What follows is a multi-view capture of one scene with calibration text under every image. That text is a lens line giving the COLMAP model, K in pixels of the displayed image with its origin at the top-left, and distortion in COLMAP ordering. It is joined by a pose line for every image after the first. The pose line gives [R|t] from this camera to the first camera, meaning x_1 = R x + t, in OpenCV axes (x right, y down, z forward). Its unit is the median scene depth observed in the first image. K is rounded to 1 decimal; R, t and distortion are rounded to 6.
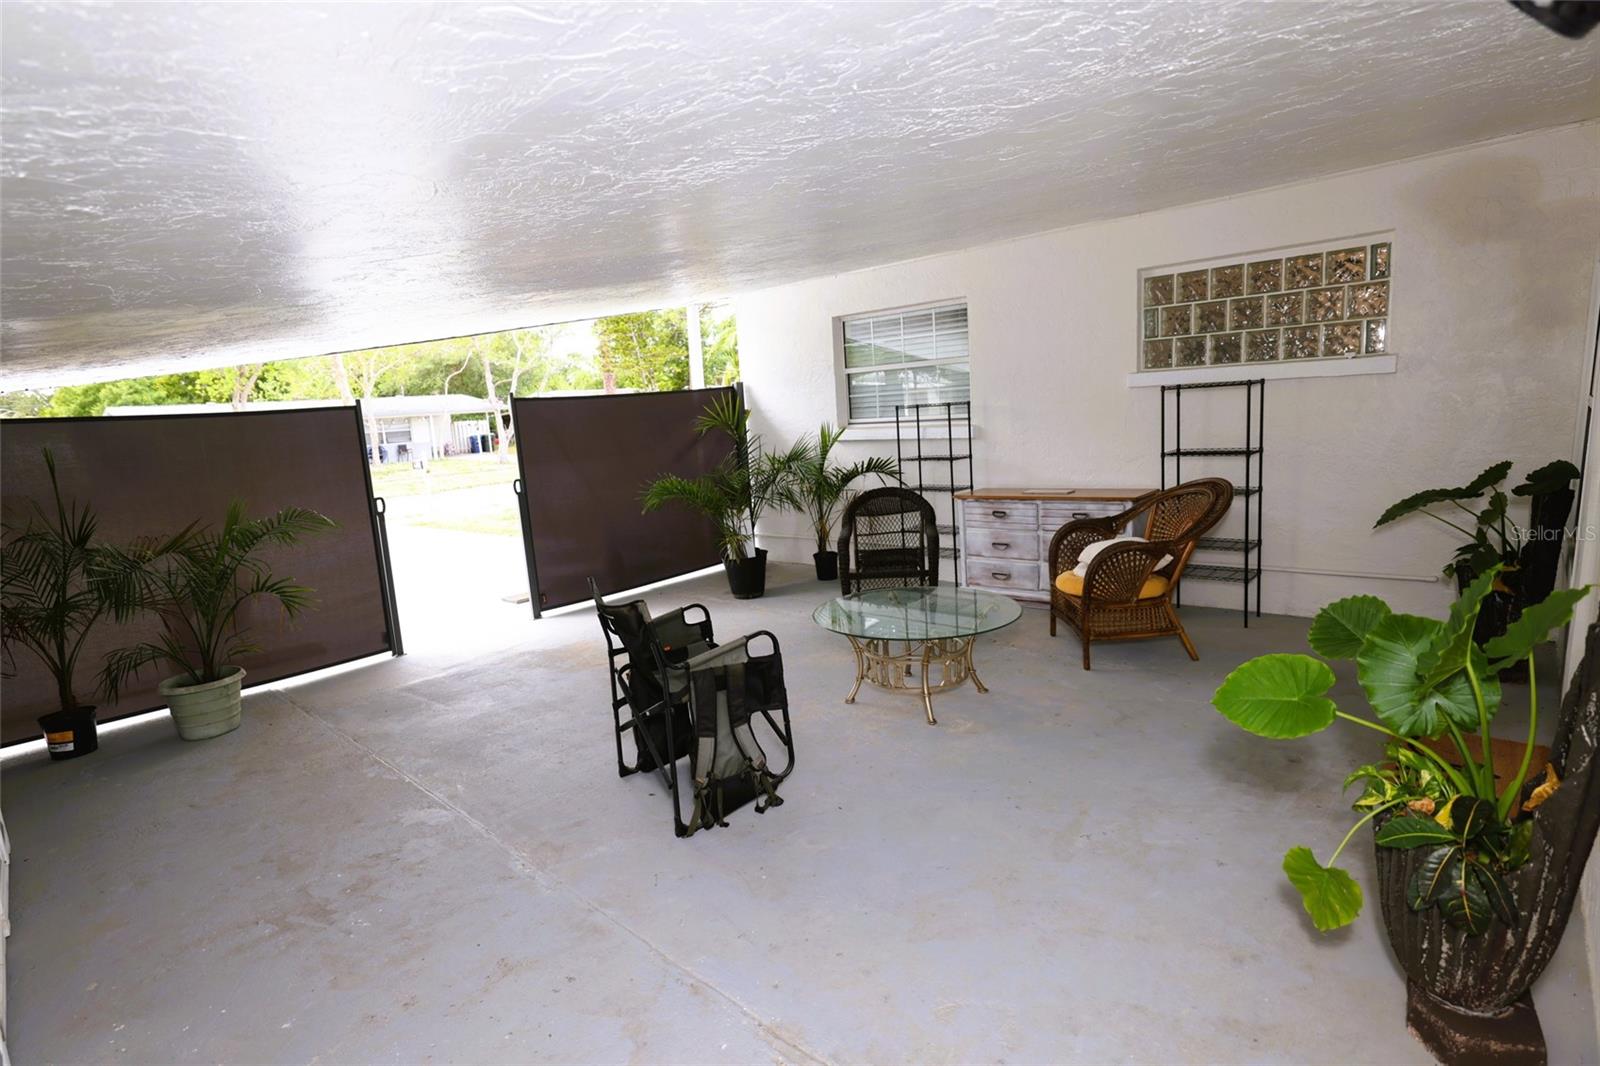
lens RADIAL K [[766.6, 0, 795.6], [0, 766.6, 536.4], [0, 0, 1]] dist [-0.039273, 0.020216]
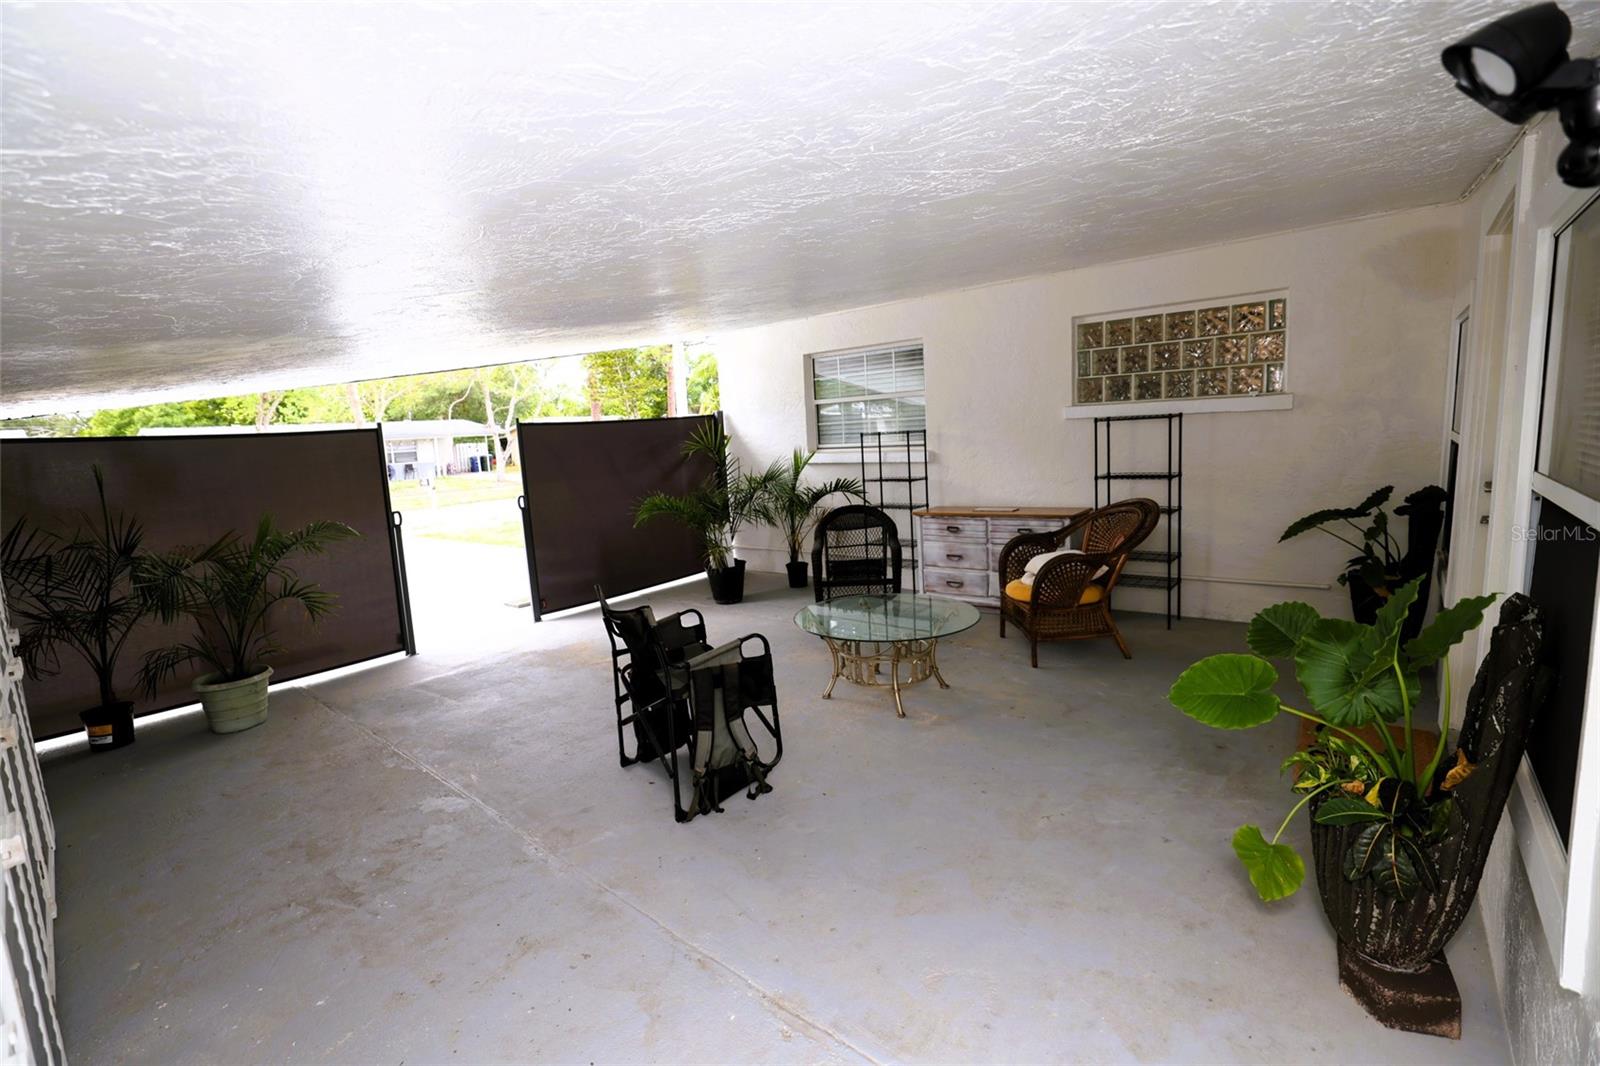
lens RADIAL K [[679.3, 0, 784.4], [0, 679.3, 528.3], [0, 0, 1]] dist [-0.046630, 0.015668]
pose [[0.999350, 0.004801, 0.035727, -0.028000], [-0.003763, 0.999571, -0.029057, -0.000656], [-0.035851, 0.028904, 0.998939, 0.010136]]
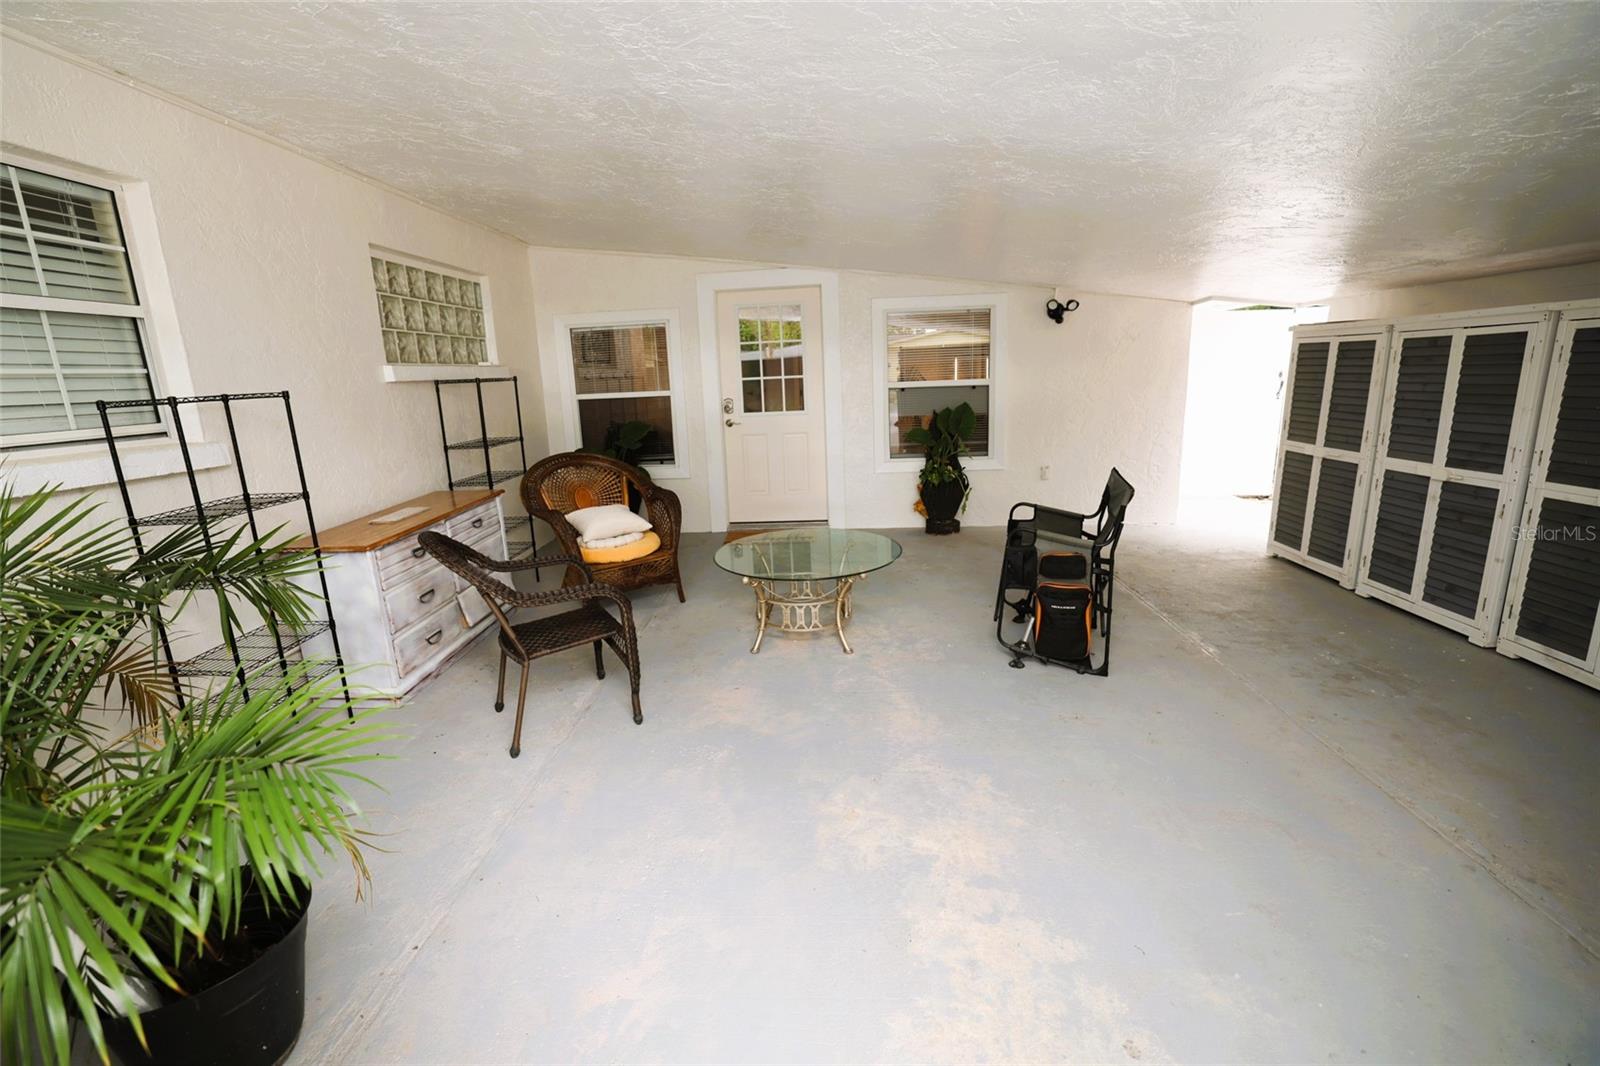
lens RADIAL K [[679.3, 0, 784.4], [0, 679.3, 528.3], [0, 0, 1]] dist [-0.046630, 0.015668]
pose [[-0.606896, -0.085627, 0.790155, -0.594873], [0.217673, 0.938259, 0.268865, -0.203216], [-0.764393, 0.335168, -0.550787, 1.560443]]
